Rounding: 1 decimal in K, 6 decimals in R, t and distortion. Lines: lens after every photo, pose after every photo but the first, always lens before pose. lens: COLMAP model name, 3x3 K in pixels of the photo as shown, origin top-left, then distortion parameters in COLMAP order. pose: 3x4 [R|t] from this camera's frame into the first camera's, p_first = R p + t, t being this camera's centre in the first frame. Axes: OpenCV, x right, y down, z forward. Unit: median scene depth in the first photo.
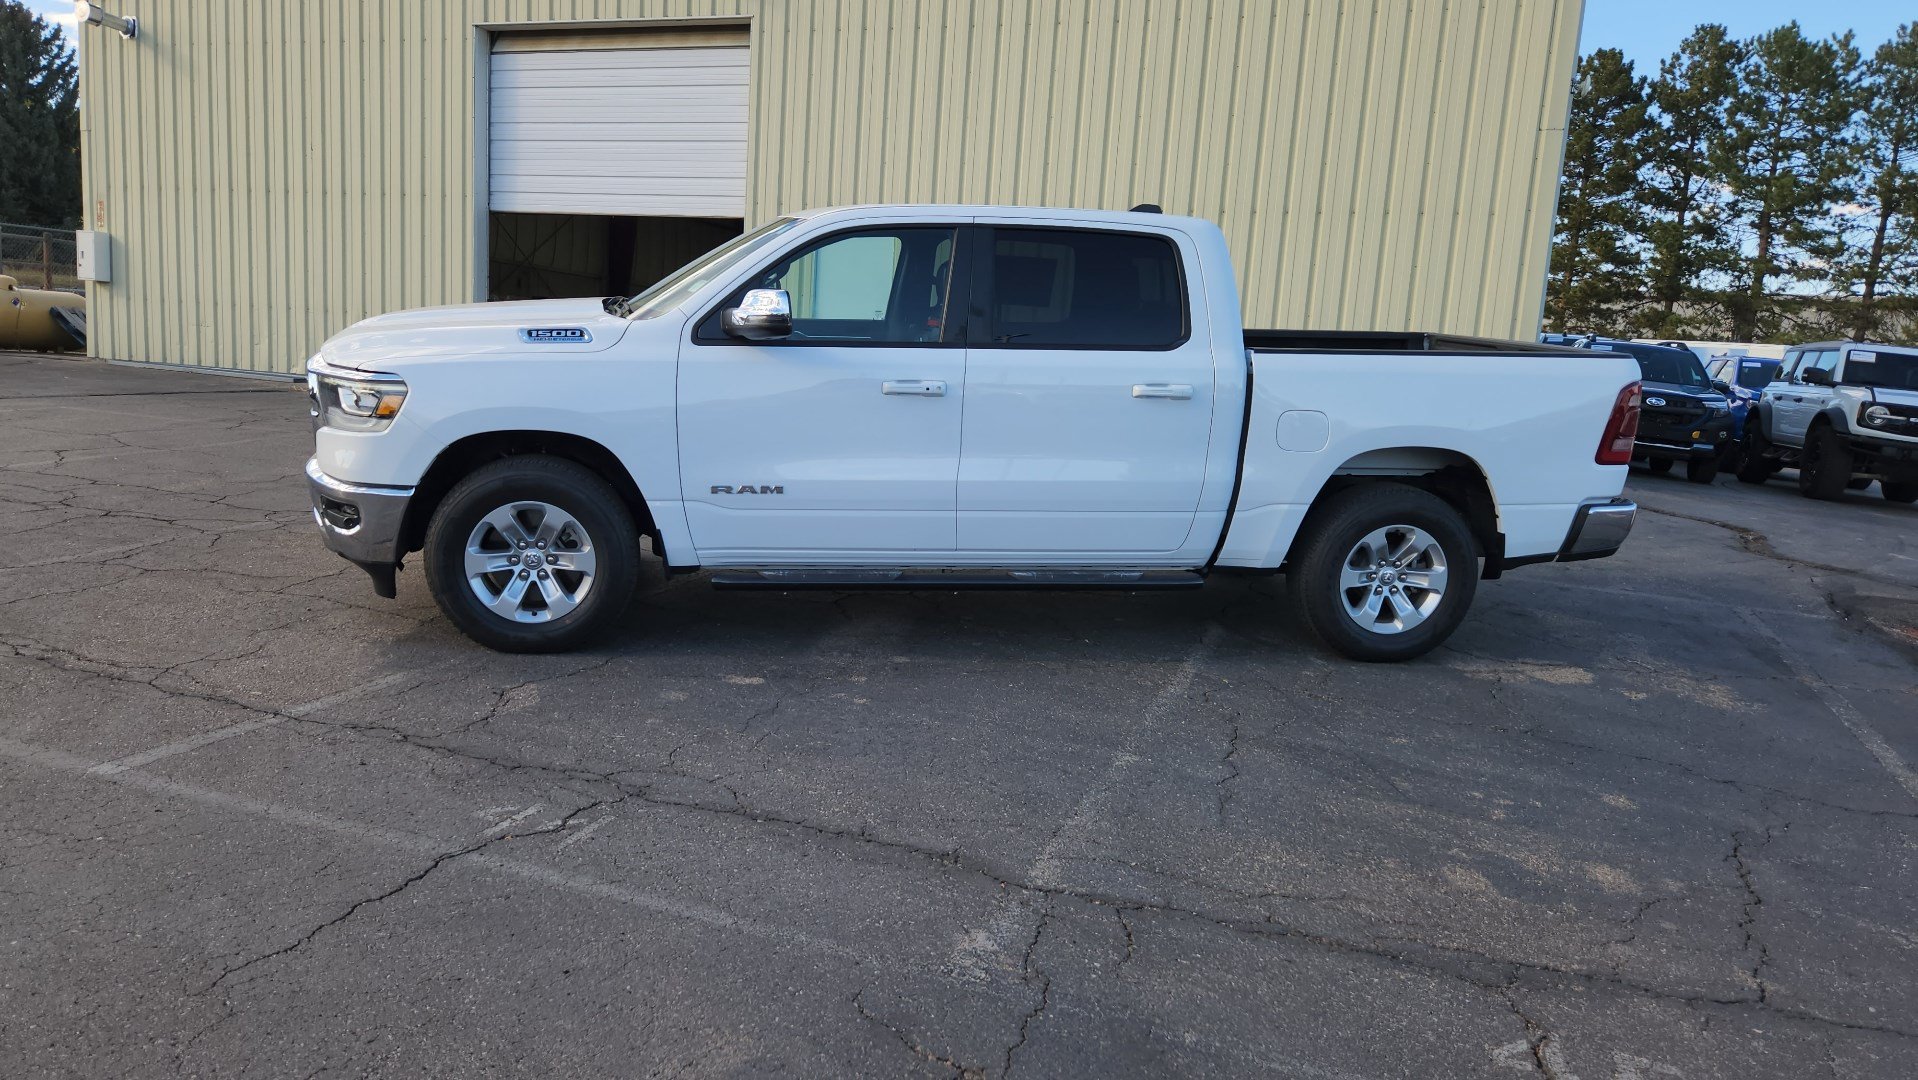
lens RADIAL K [[1281.9, 0, 924.0], [0, 1281.9, 540.4], [0, 0, 1]] dist [0.071685, -0.056226]
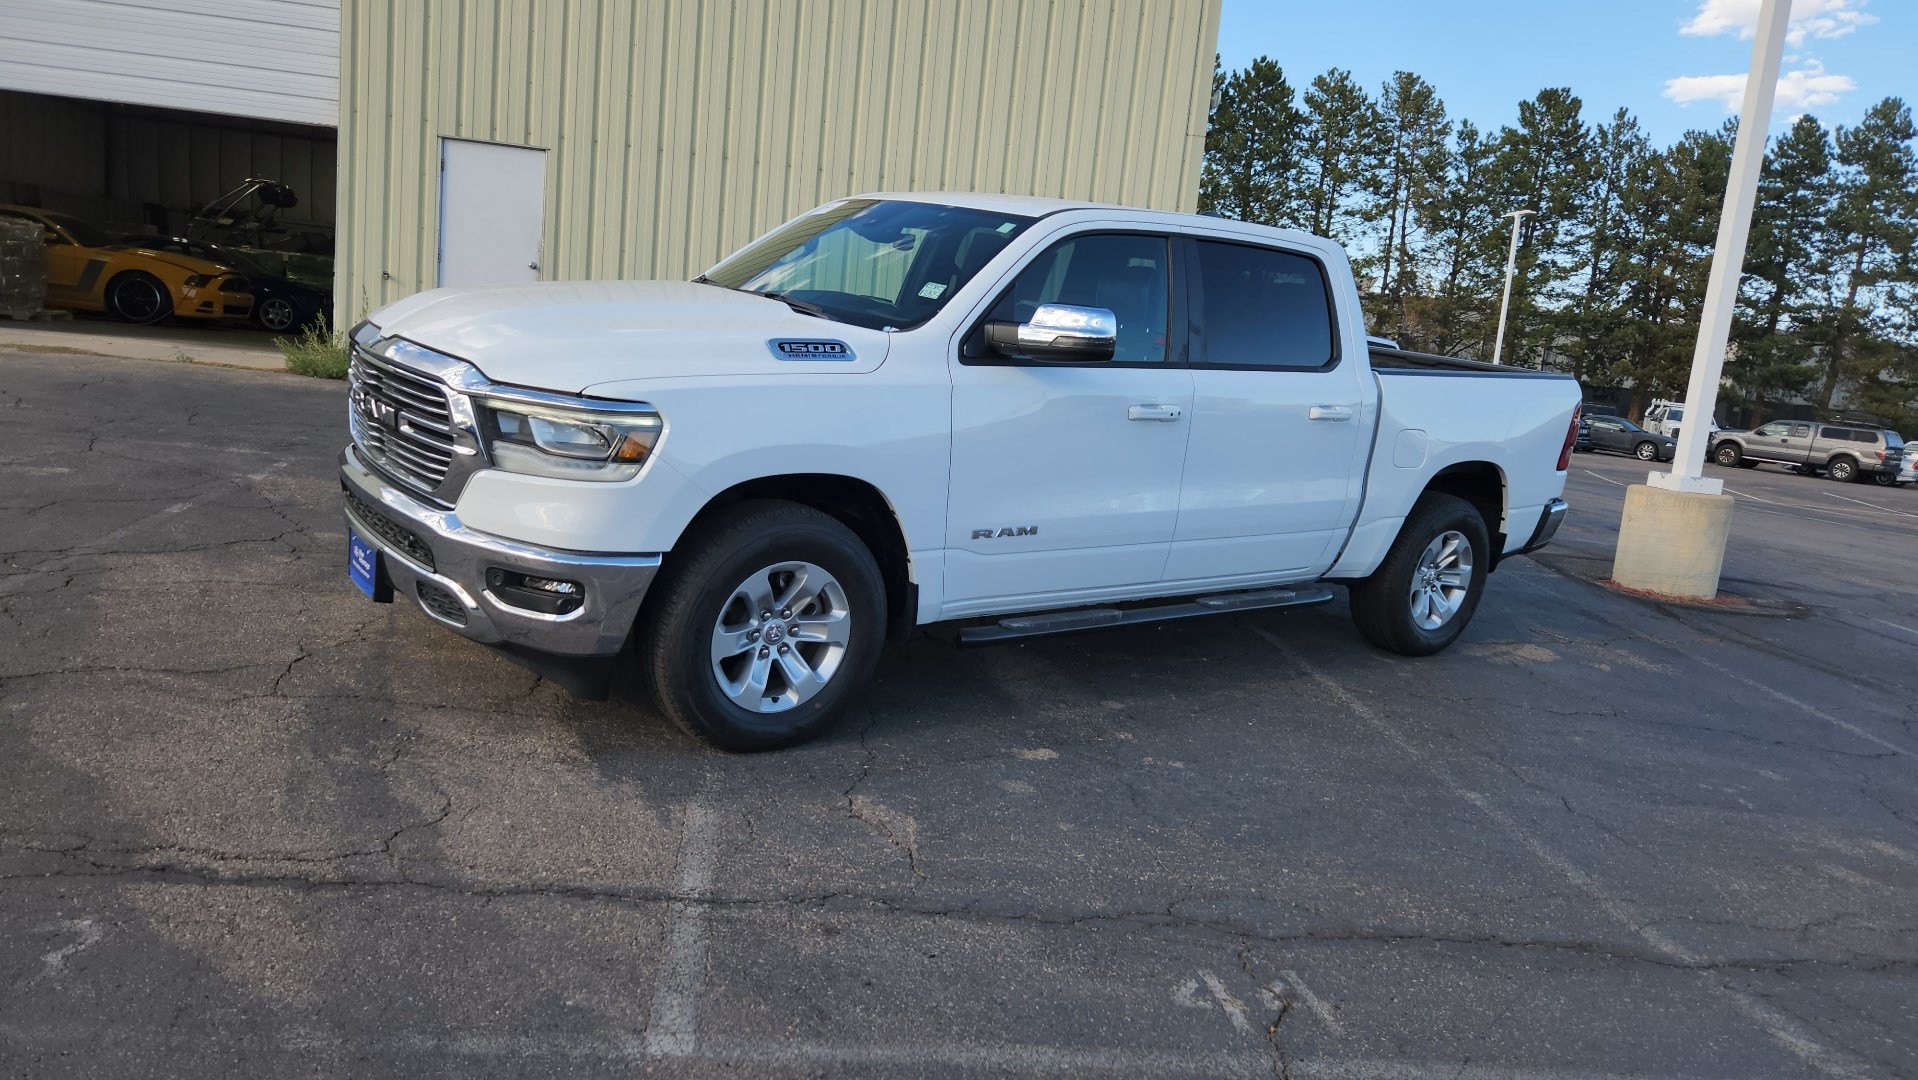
lens RADIAL K [[1281.9, 0, 924.0], [0, 1281.9, 540.4], [0, 0, 1]] dist [0.071685, -0.056226]
pose [[0.881666, -0.047511, 0.469475, -0.591547], [0.022647, 0.998032, 0.058472, -0.085902], [-0.471329, -0.040920, 0.881007, 0.267483]]
